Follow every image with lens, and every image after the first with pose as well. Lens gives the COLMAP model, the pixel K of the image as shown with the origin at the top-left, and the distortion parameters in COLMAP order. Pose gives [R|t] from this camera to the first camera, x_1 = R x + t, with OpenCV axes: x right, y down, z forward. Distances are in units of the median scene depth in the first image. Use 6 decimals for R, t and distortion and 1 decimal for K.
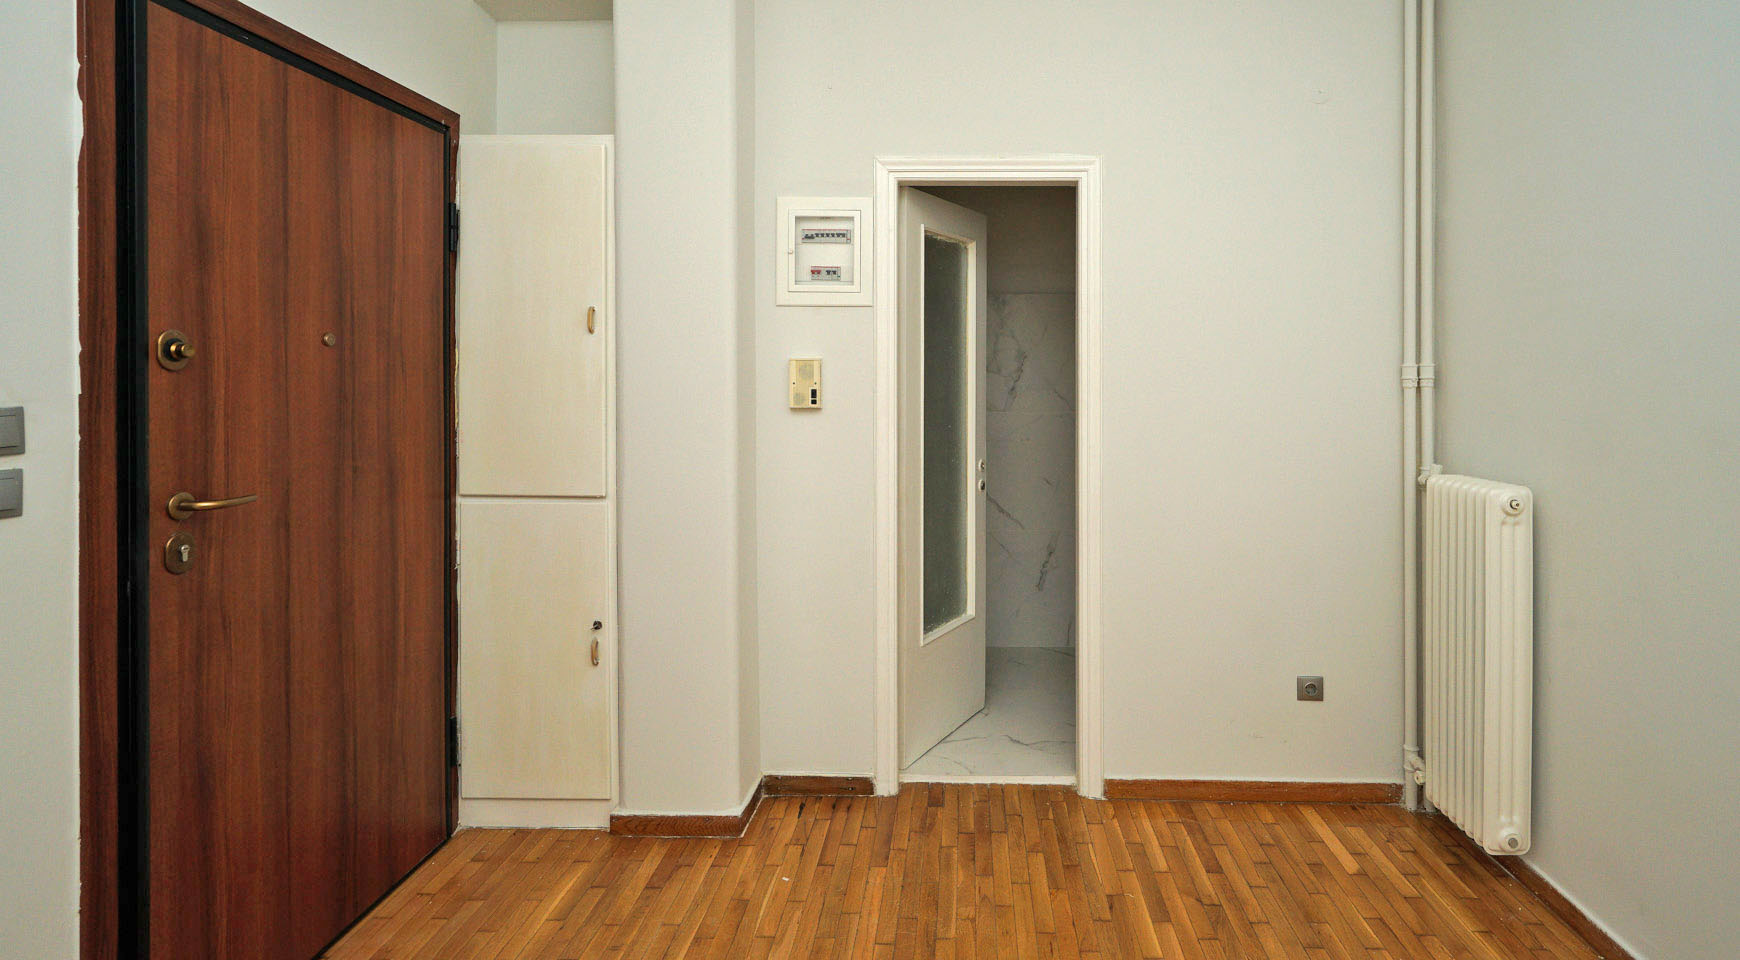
lens RADIAL K [[826.1, 0, 966.4], [0, 826.1, 372.8], [0, 0, 1]] dist [-0.002456, 0.000550]
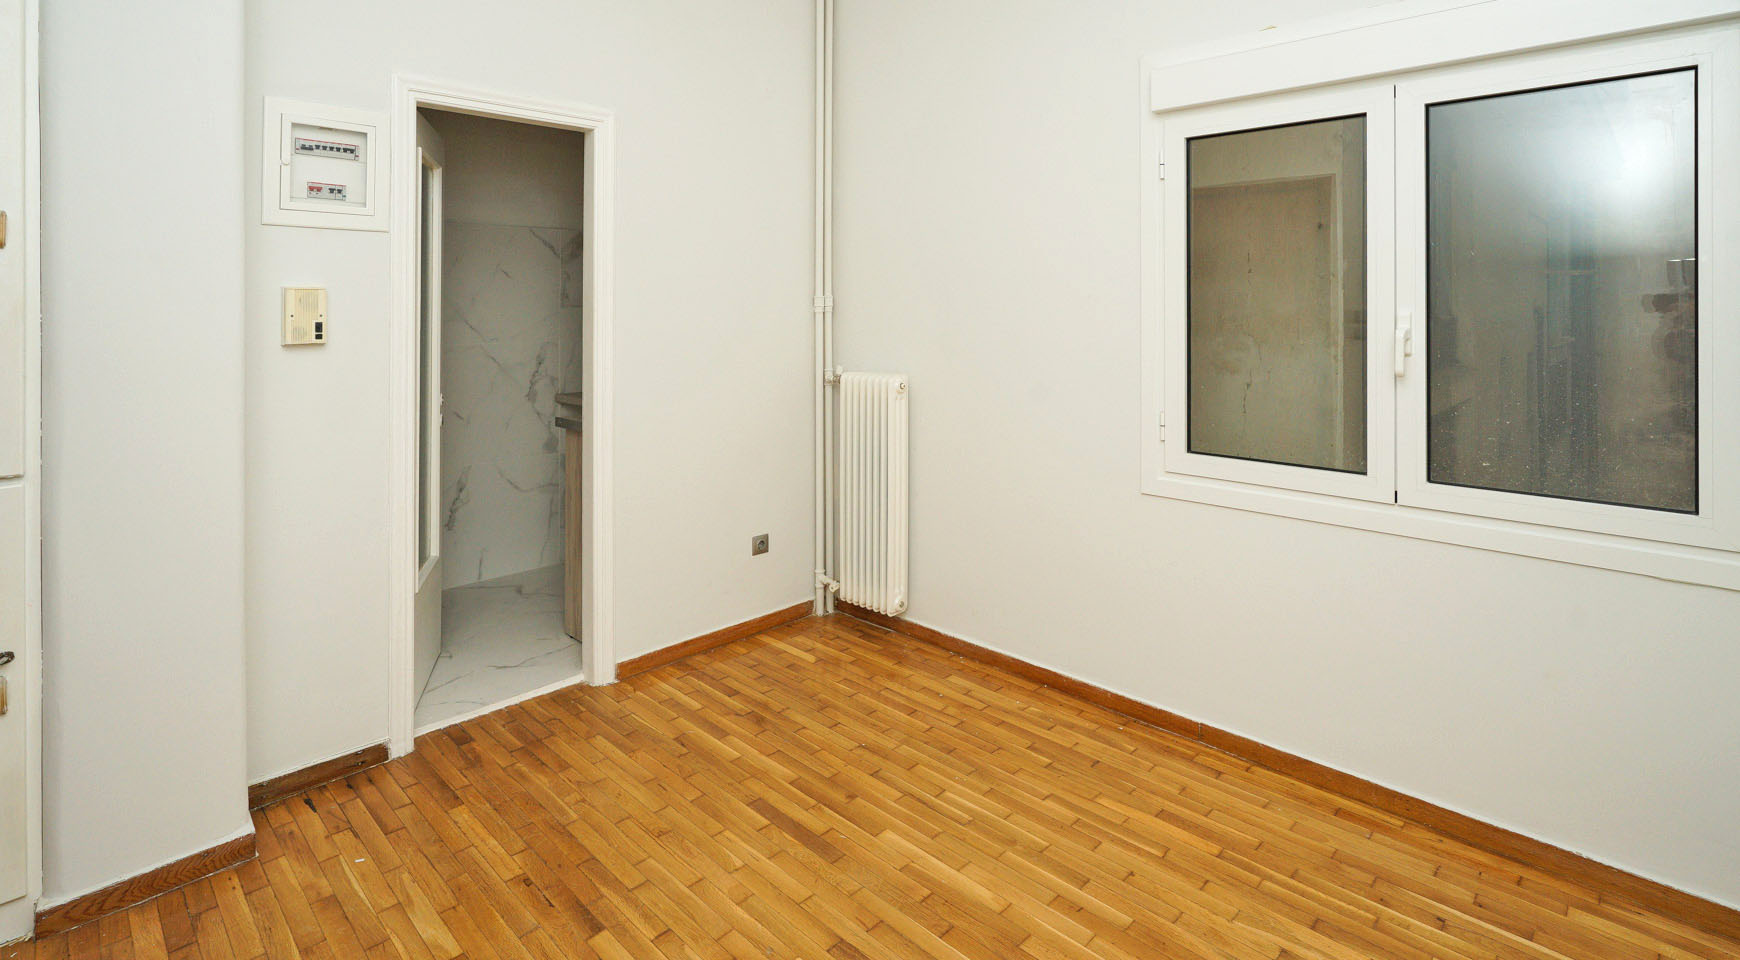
lens RADIAL K [[825.7, 0, 867.6], [0, 825.7, 299.0], [0, 0, 1]] dist [0.001328, 0.000870]
pose [[0.695763, 0.001407, 0.718270, -0.447902], [0.003010, 0.999984, -0.004875, 0.001276], [-0.718265, 0.005553, 0.695748, -0.035674]]
